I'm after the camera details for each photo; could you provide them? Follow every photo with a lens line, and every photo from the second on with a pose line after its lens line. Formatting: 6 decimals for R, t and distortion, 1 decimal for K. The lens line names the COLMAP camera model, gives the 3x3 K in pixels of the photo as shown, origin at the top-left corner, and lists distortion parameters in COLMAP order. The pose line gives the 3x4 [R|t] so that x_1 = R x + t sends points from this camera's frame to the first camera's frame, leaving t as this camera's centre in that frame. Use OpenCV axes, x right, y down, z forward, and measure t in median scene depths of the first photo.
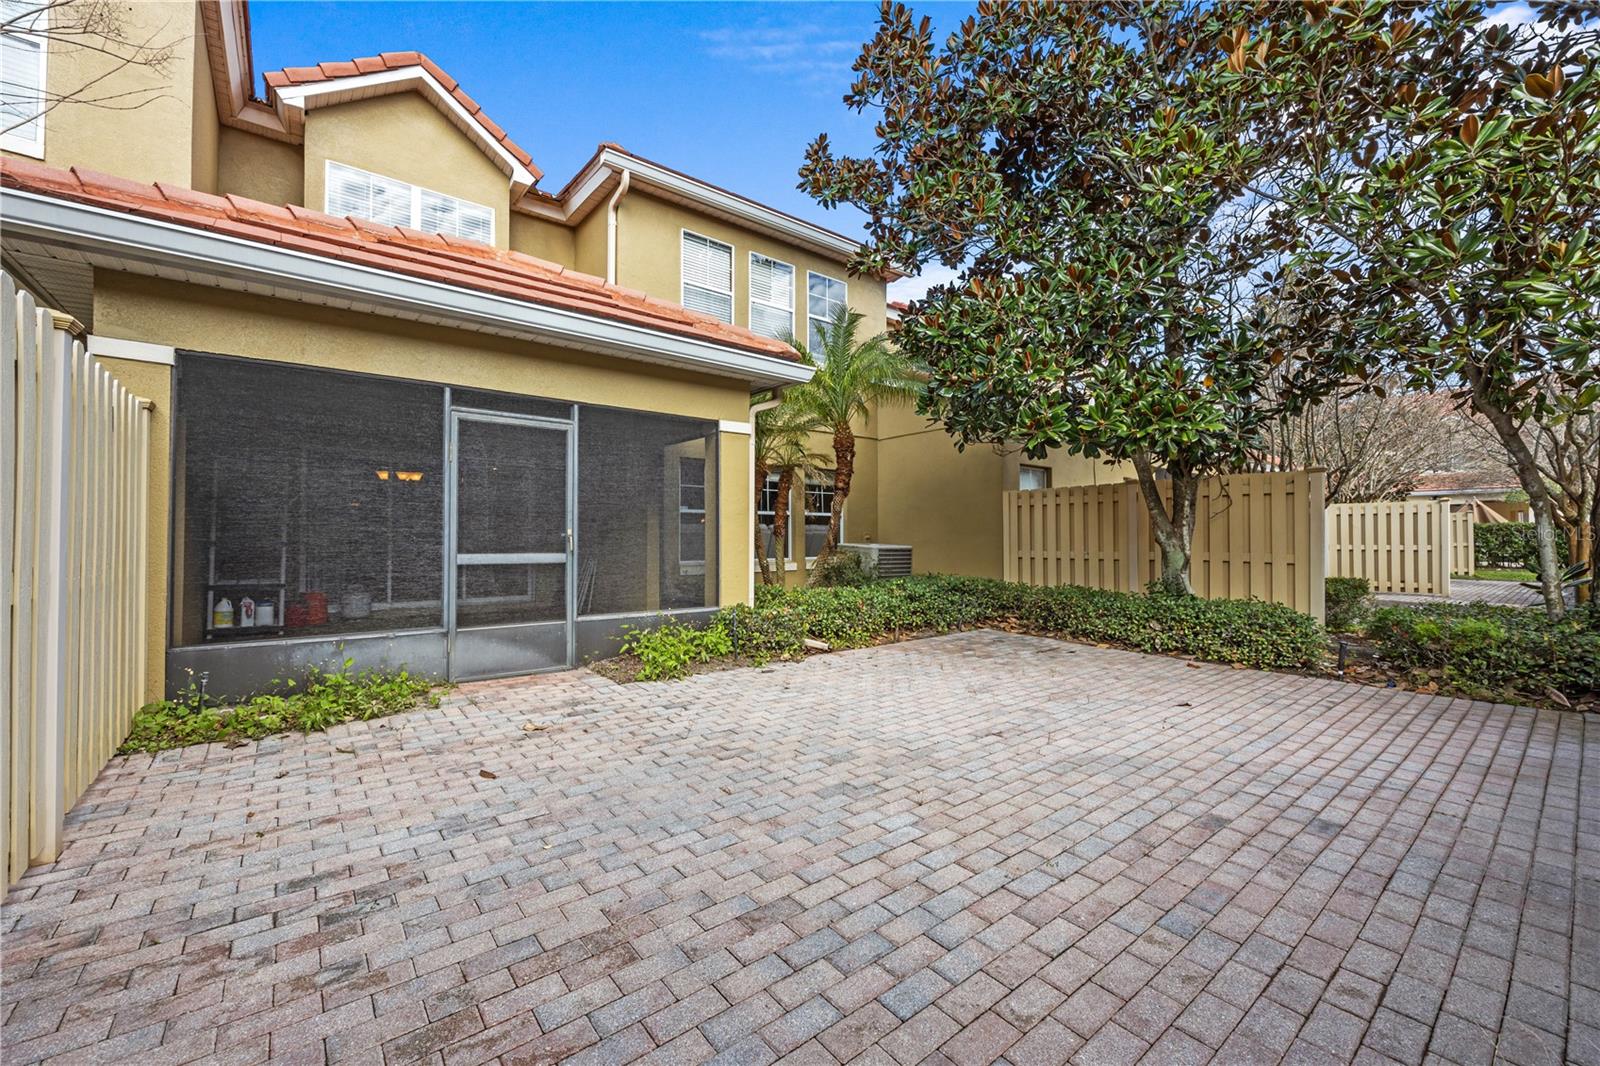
lens RADIAL K [[637.3, 0, 797.8], [0, 637.3, 529.9], [0, 0, 1]] dist [-0.003551, 0.000598]
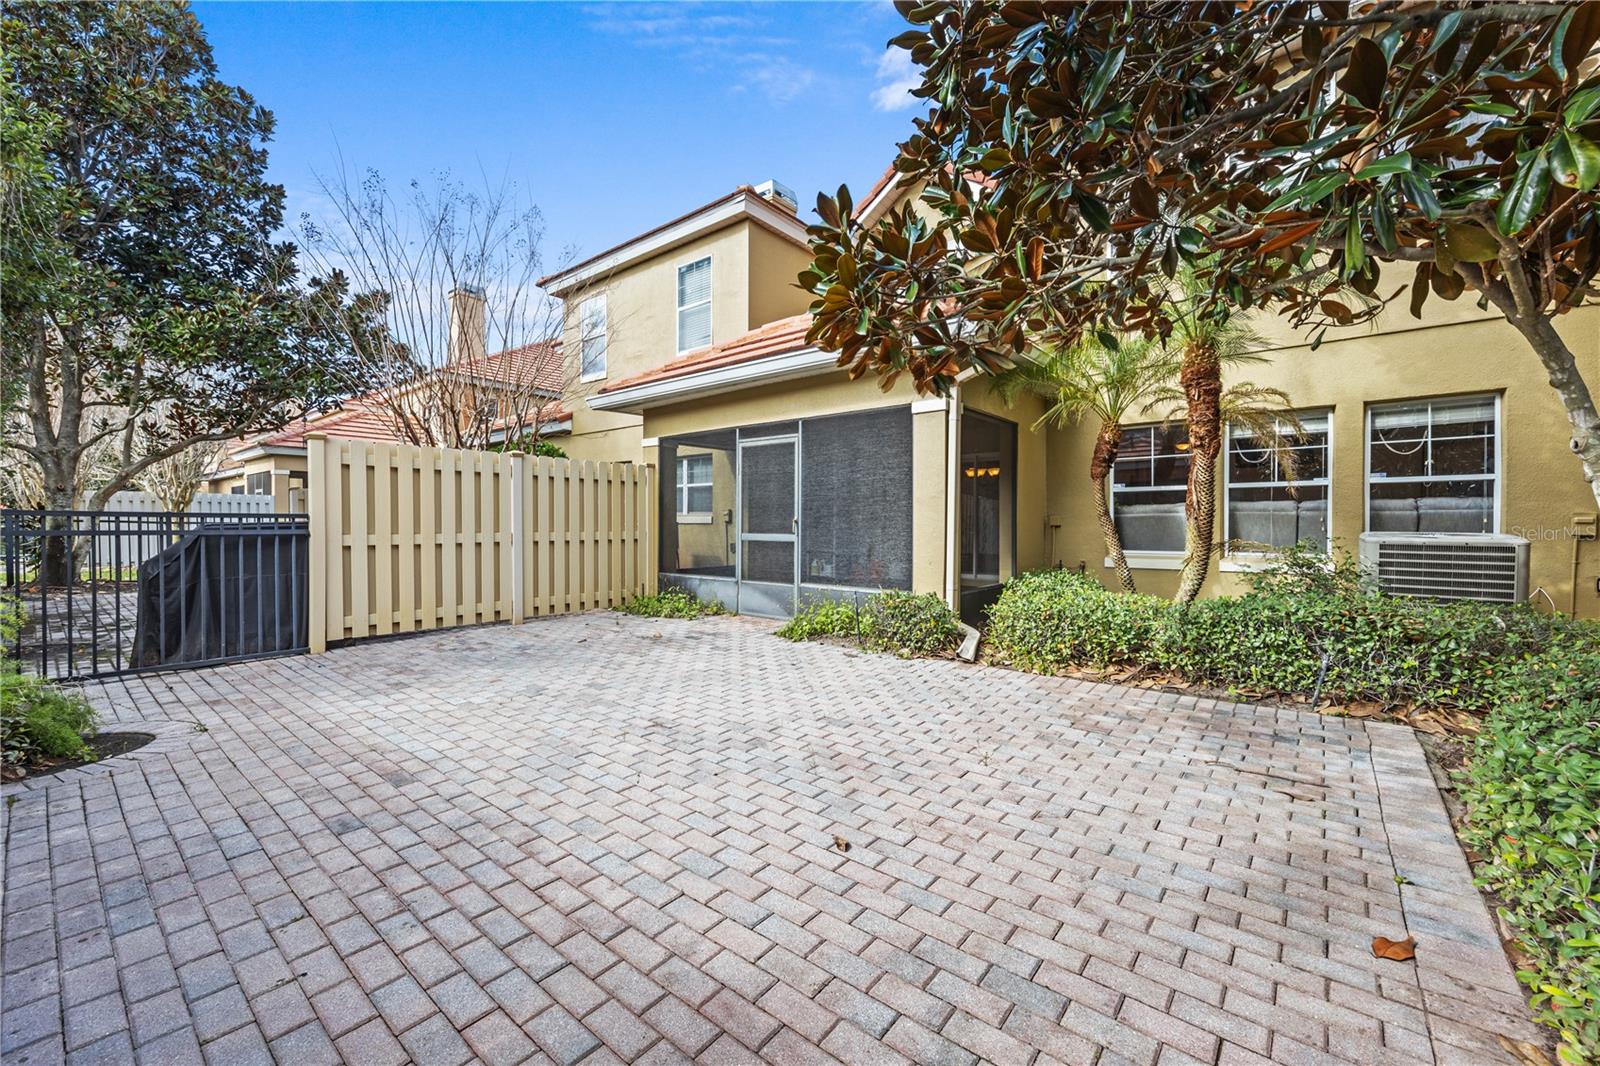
lens RADIAL K [[637.3, 0, 798.0], [0, 637.3, 531.3], [0, 0, 1]] dist [-0.003551, 0.000598]
pose [[0.206187, 0.014092, -0.978411, 1.676488], [0.012887, 0.999770, 0.017115, 0.012686], [0.978428, -0.016138, 0.205958, 1.301299]]
